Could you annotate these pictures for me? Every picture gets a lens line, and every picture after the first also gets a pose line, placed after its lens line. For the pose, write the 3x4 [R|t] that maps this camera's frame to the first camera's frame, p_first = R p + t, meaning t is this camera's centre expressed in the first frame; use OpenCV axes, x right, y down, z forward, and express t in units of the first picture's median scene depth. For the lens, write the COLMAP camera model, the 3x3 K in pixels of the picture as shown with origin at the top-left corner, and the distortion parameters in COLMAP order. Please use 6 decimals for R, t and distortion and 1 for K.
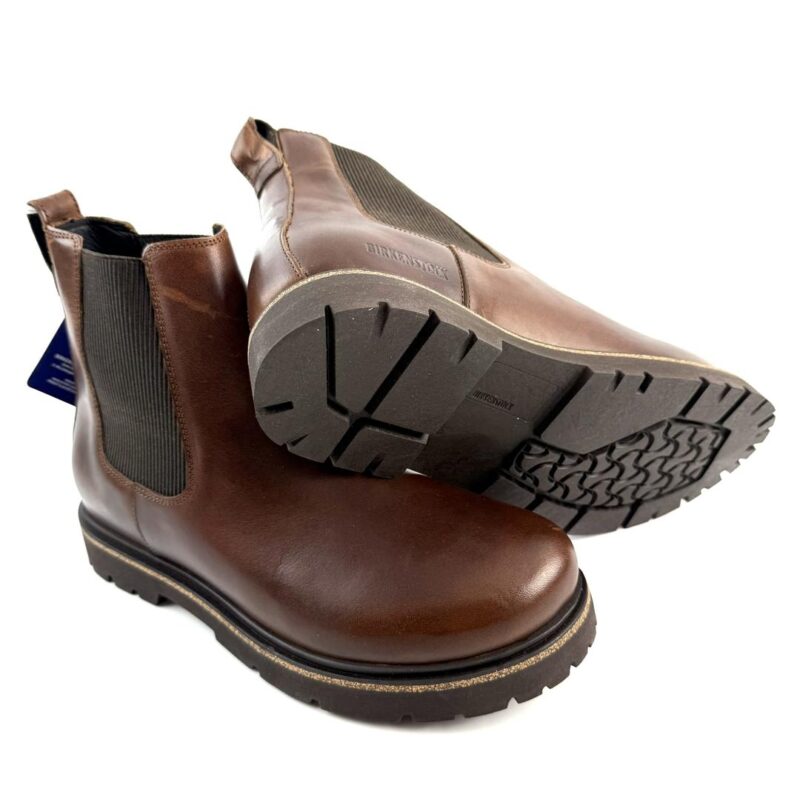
lens RADIAL K [[715.8, 0, 400.0], [0, 715.8, 400.0], [0, 0, 1]] dist [0.011716, 0.001050]
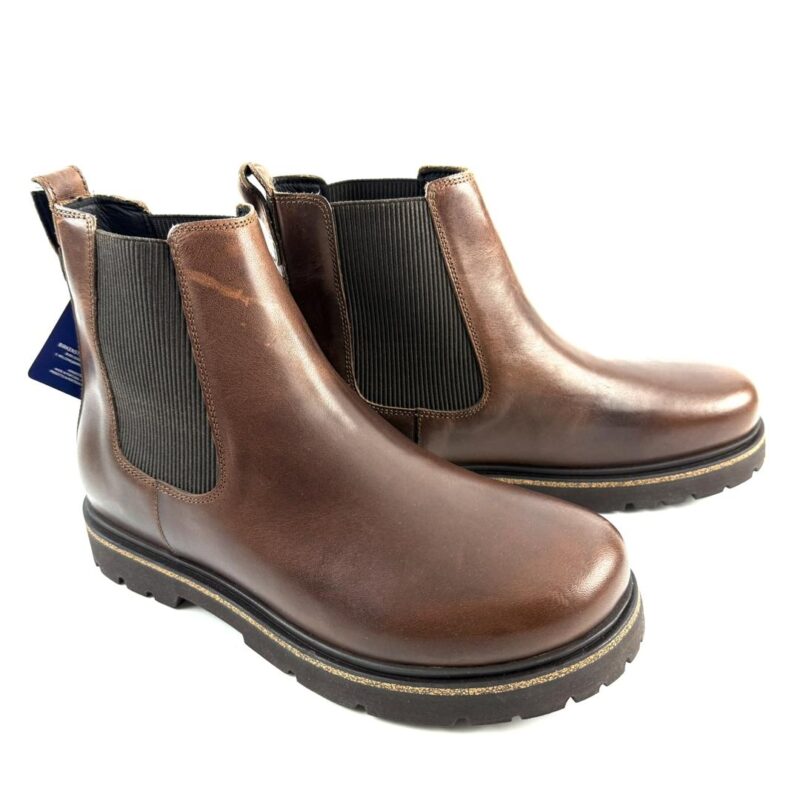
lens RADIAL K [[715.8, 0, 400.0], [0, 715.8, 400.0], [0, 0, 1]] dist [0.011716, 0.001050]
pose [[0.998027, -0.006629, 0.062430, -0.117123], [0.005415, 0.999793, 0.019588, -0.006580], [-0.062547, -0.019211, 0.997857, 0.047201]]
